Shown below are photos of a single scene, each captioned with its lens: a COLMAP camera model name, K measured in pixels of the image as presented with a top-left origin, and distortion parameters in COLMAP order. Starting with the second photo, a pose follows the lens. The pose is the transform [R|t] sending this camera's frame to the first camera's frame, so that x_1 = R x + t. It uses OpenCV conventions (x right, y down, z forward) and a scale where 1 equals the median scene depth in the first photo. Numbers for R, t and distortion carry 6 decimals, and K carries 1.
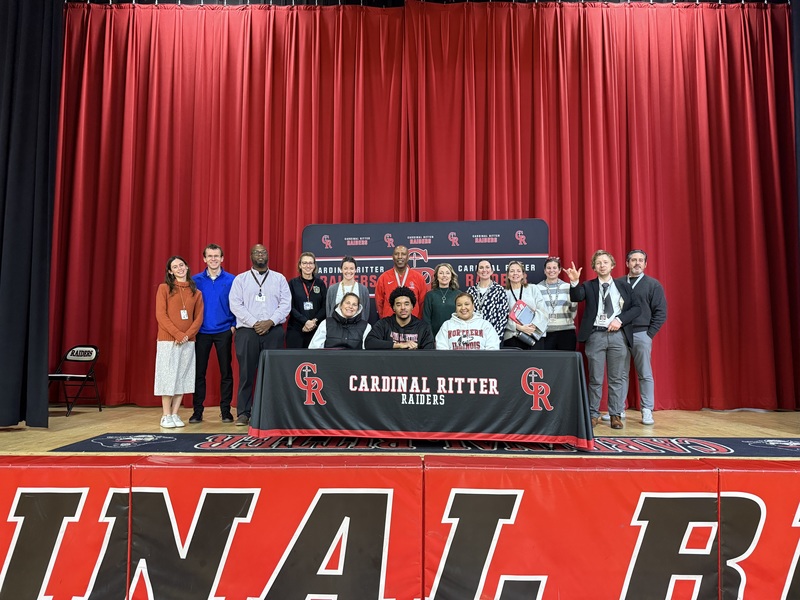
lens RADIAL K [[639.2, 0, 400.0], [0, 639.2, 300.0], [0, 0, 1]] dist [0.009921, -0.000397]
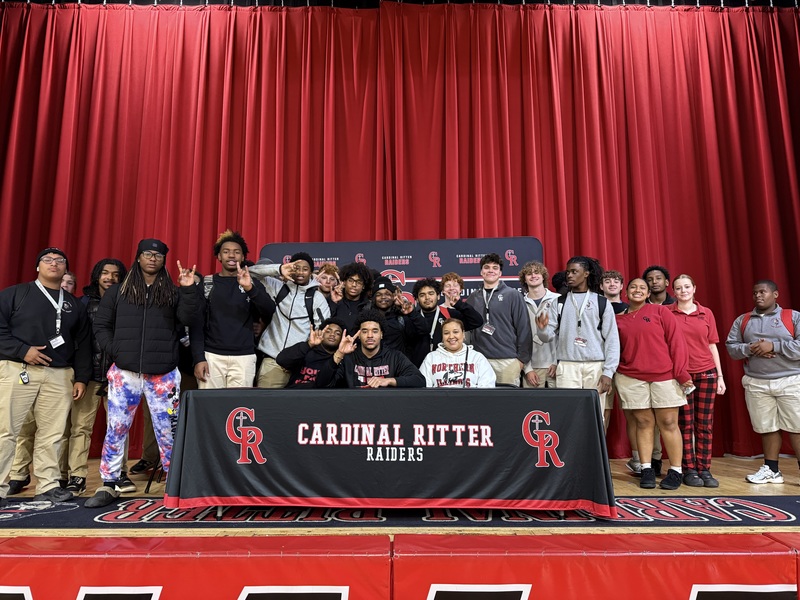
lens RADIAL K [[639.2, 0, 400.0], [0, 639.2, 300.0], [0, 0, 1]] dist [0.009921, -0.000397]
pose [[0.999690, -0.003463, 0.024647, 0.023363], [0.004852, 0.998391, -0.056497, 0.014231], [-0.024412, 0.056599, 0.998098, 0.220319]]
